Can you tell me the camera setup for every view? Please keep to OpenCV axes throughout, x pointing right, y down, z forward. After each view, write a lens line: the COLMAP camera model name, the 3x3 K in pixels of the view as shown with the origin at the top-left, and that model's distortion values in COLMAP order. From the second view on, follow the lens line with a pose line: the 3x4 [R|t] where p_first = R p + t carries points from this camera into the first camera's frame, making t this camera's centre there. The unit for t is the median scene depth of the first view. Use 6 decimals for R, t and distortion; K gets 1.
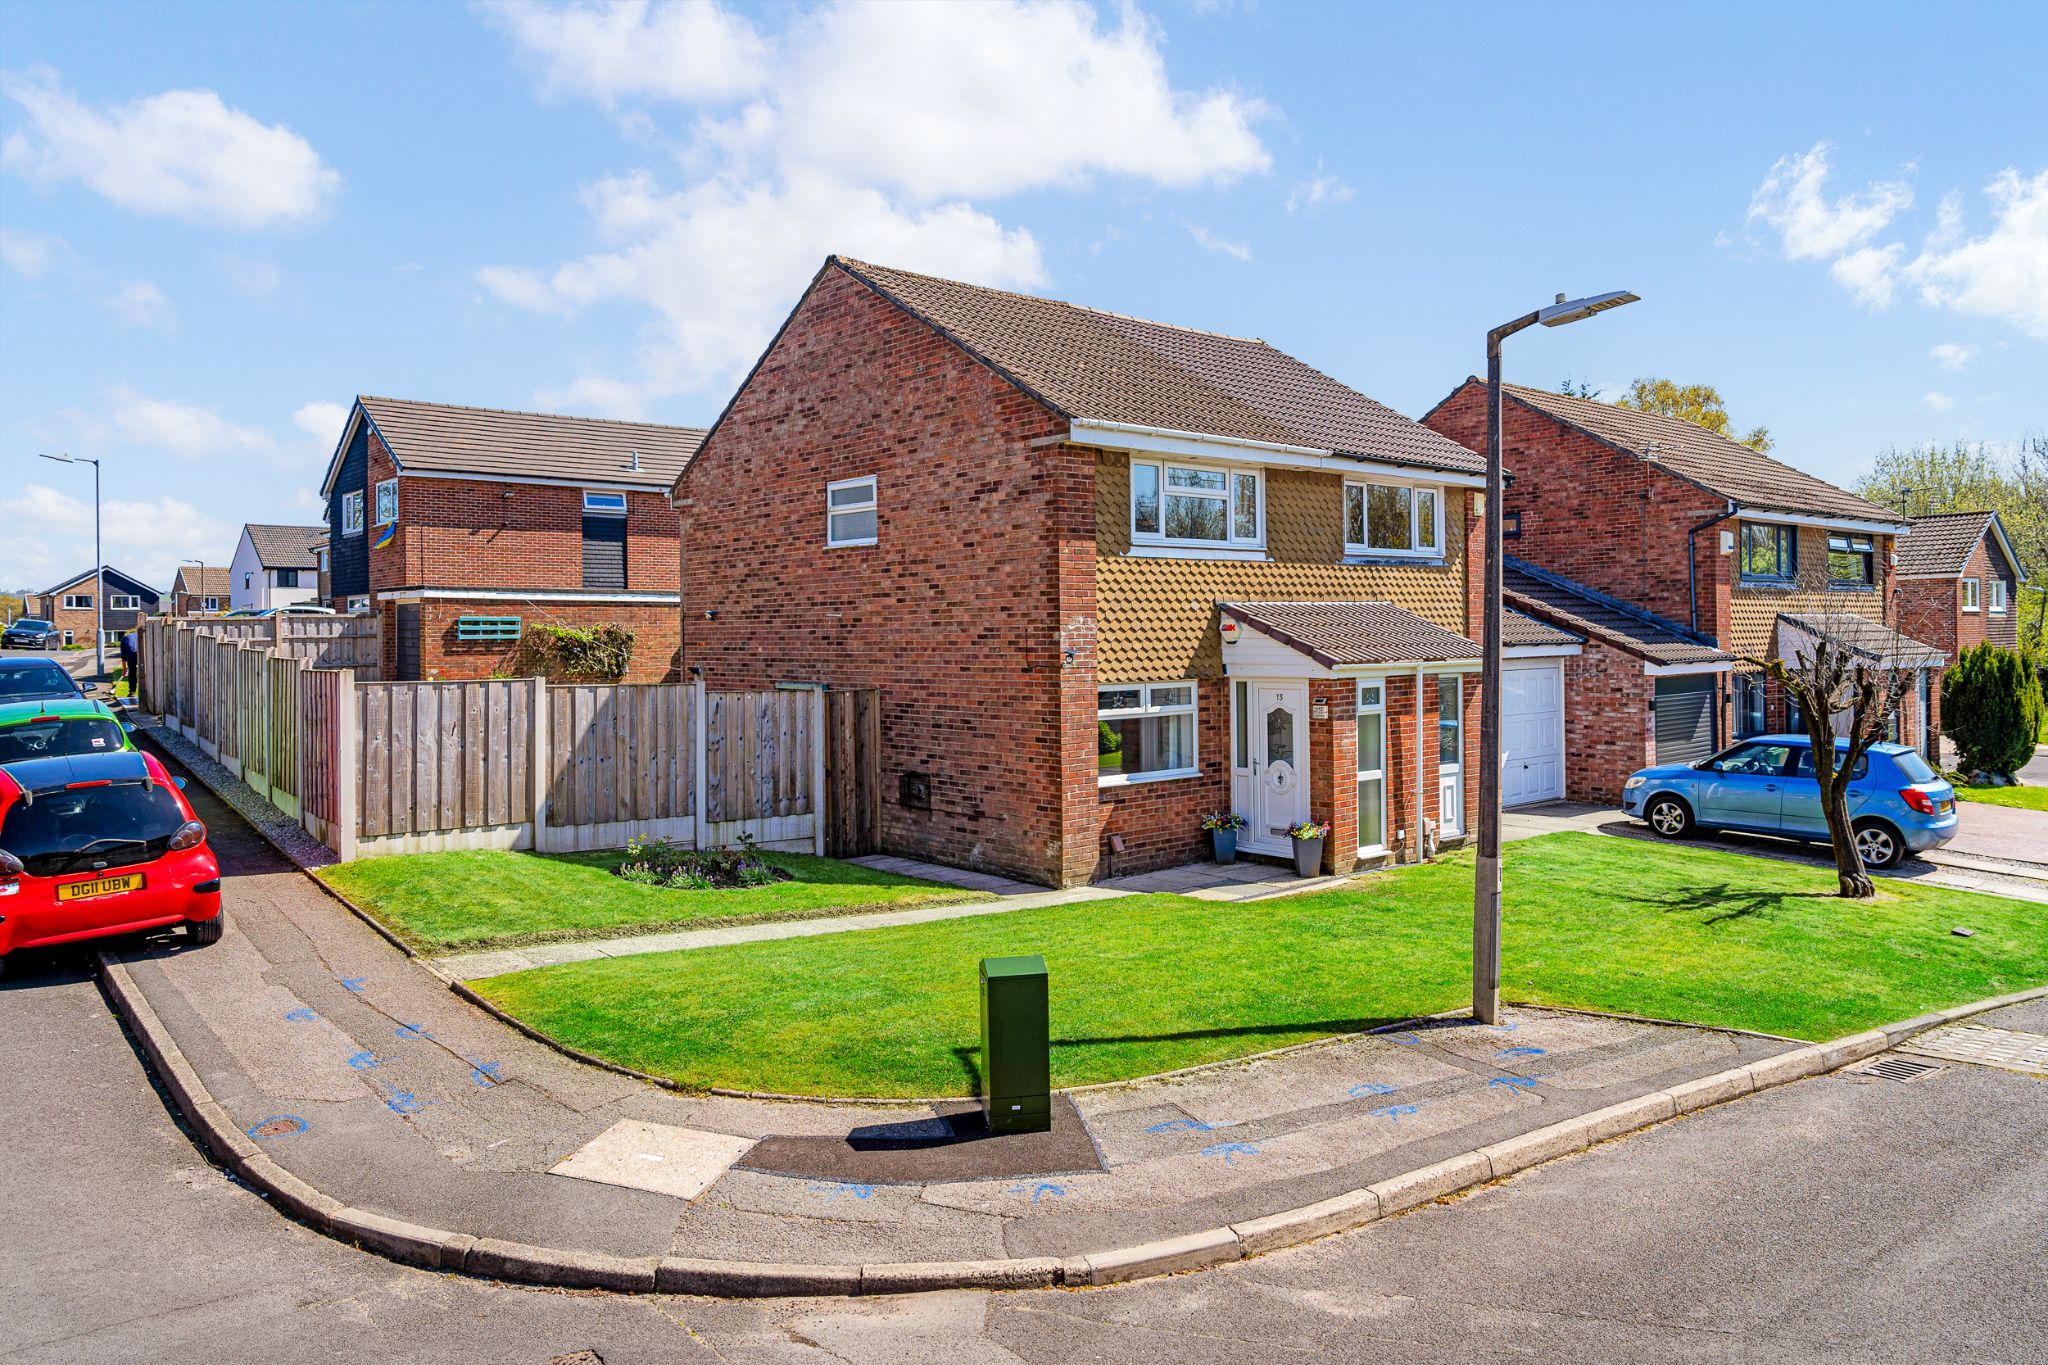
lens RADIAL K [[1409.0, 0, 1019.5], [0, 1409.0, 624.1], [0, 0, 1]] dist [-0.001598, 0.000459]
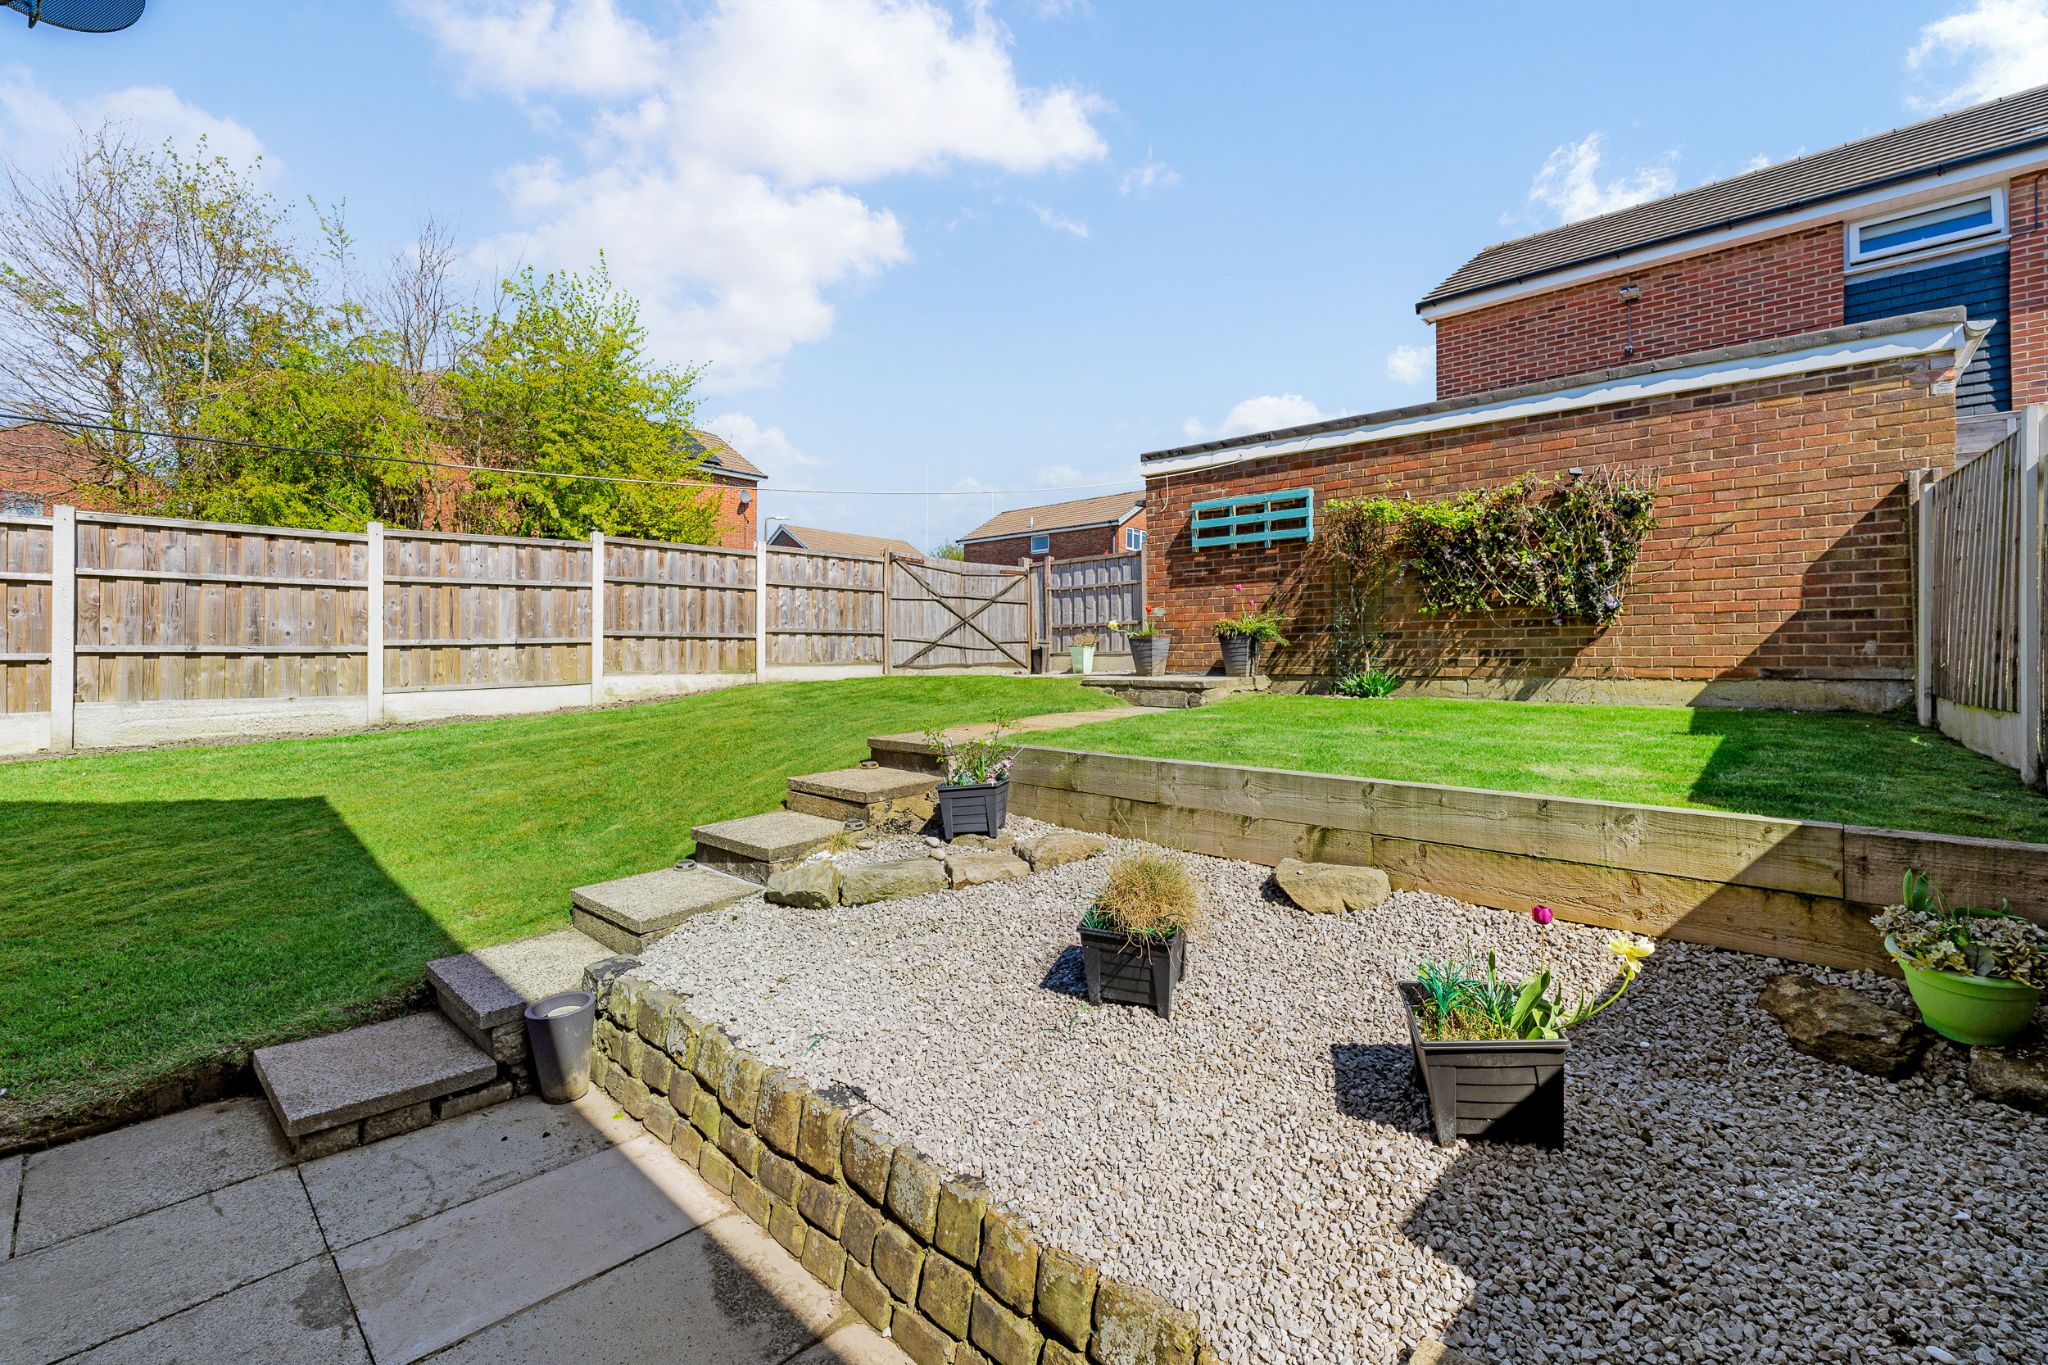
lens RADIAL K [[840.2, 0, 1026.7], [0, 840.2, 652.9], [0, 0, 1]] dist [0.001429, 0.000056]
pose [[0.130518, 0.000522, -0.991446, -0.100238], [-0.000777, 1.000000, 0.000425, 0.046530], [0.991446, 0.000715, 0.130518, 0.865324]]
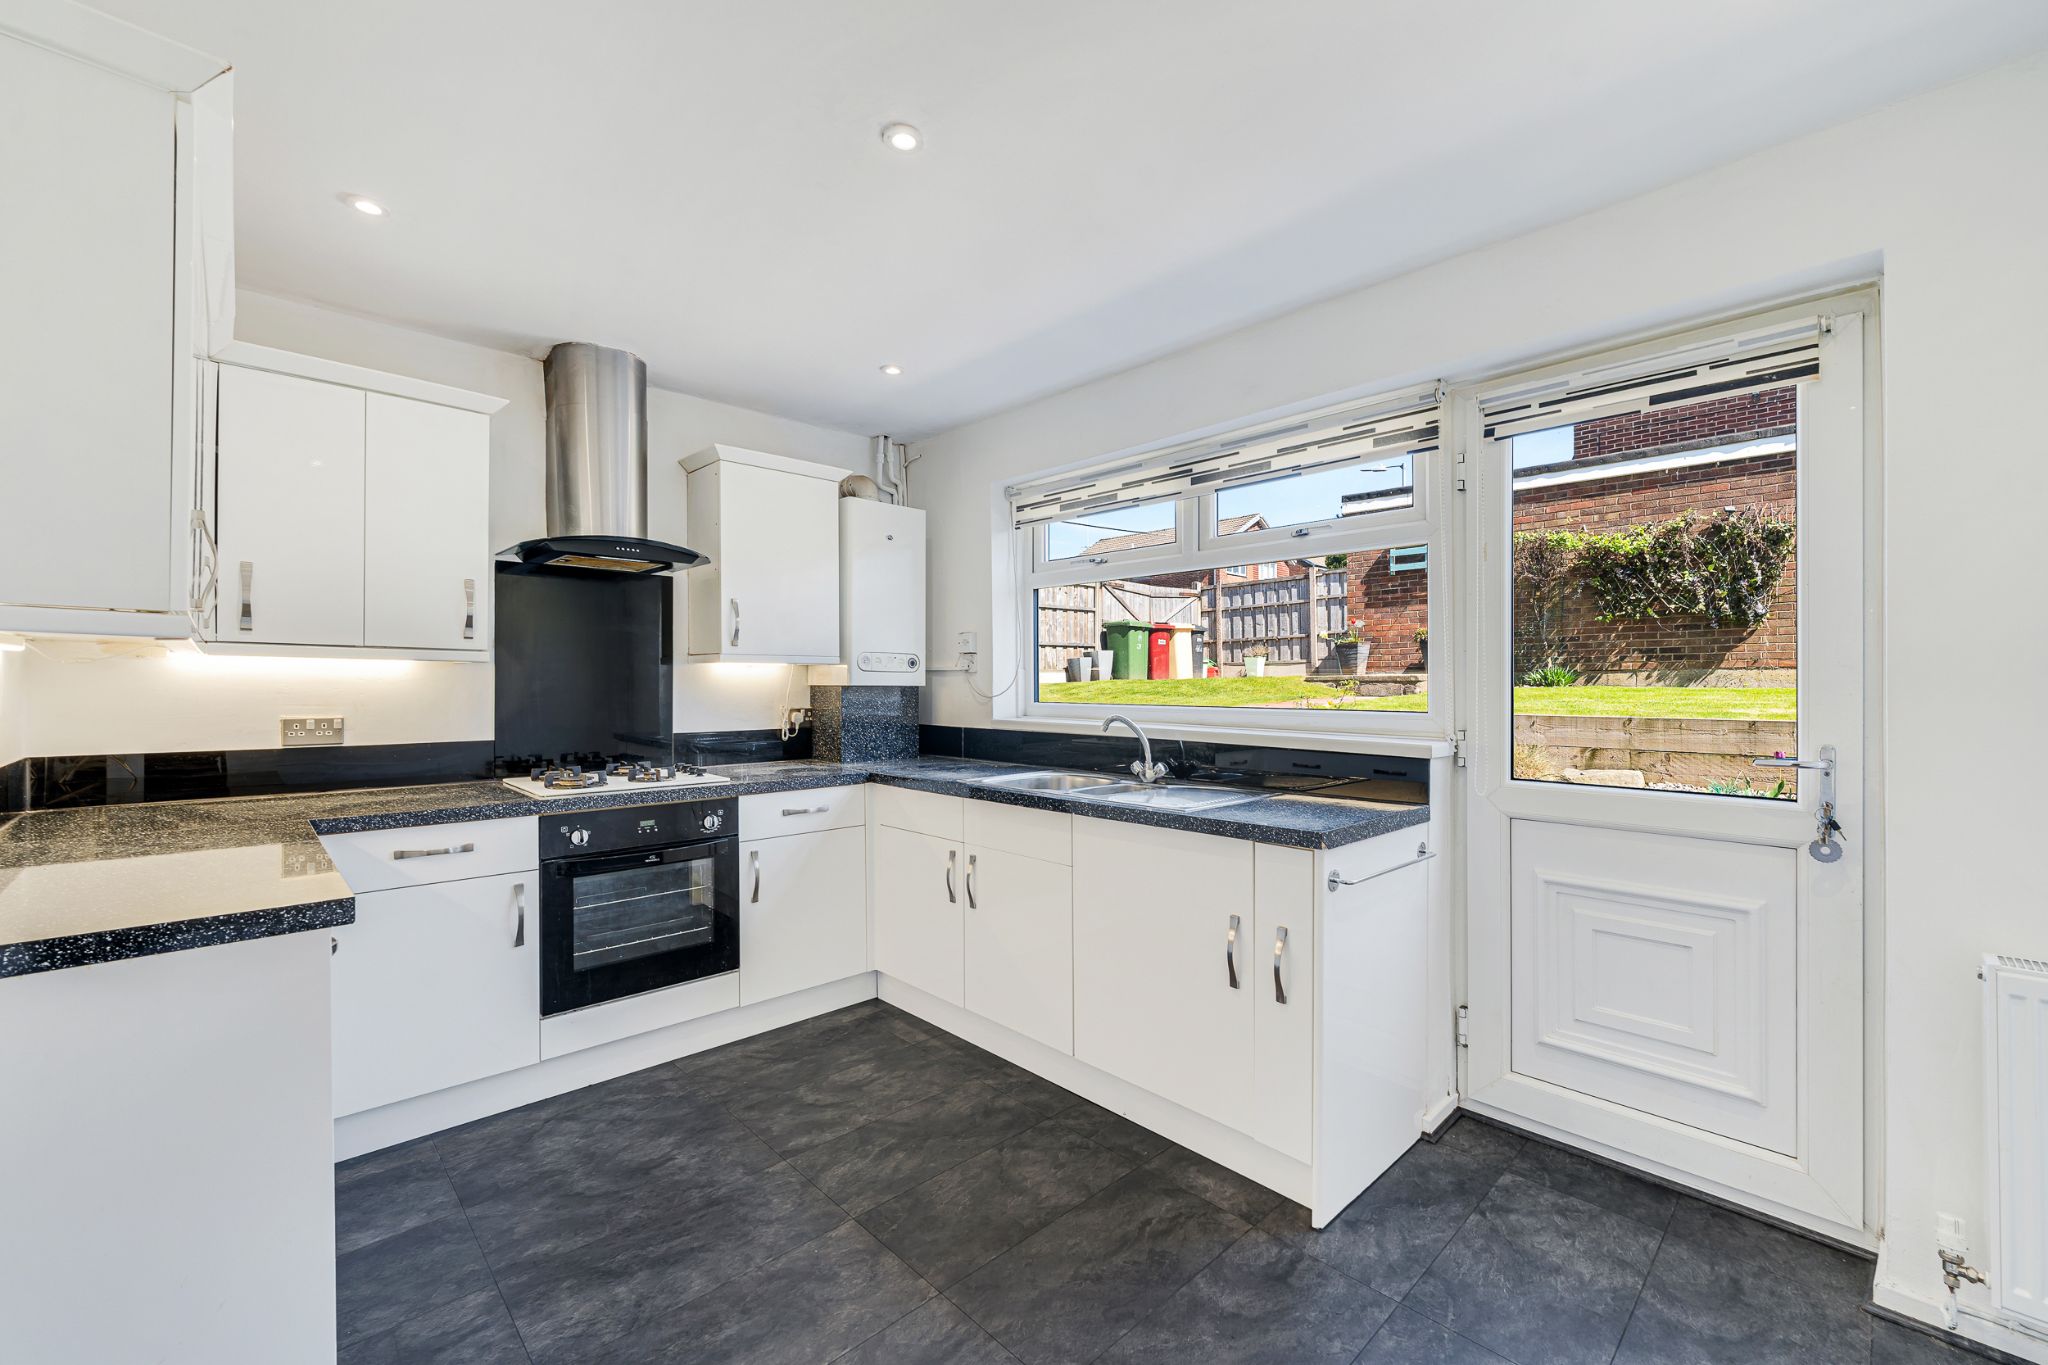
lens RADIAL K [[832.9, 0, 1024.0], [0, 832.9, 682.5], [0, 0, 1]] dist [-0.001065, -0.000231]
pose [[0.055504, 0.006712, -0.998436, -0.031358], [0.003770, 0.999969, 0.006932, 0.054914], [0.998451, -0.004149, 0.055477, 0.782242]]
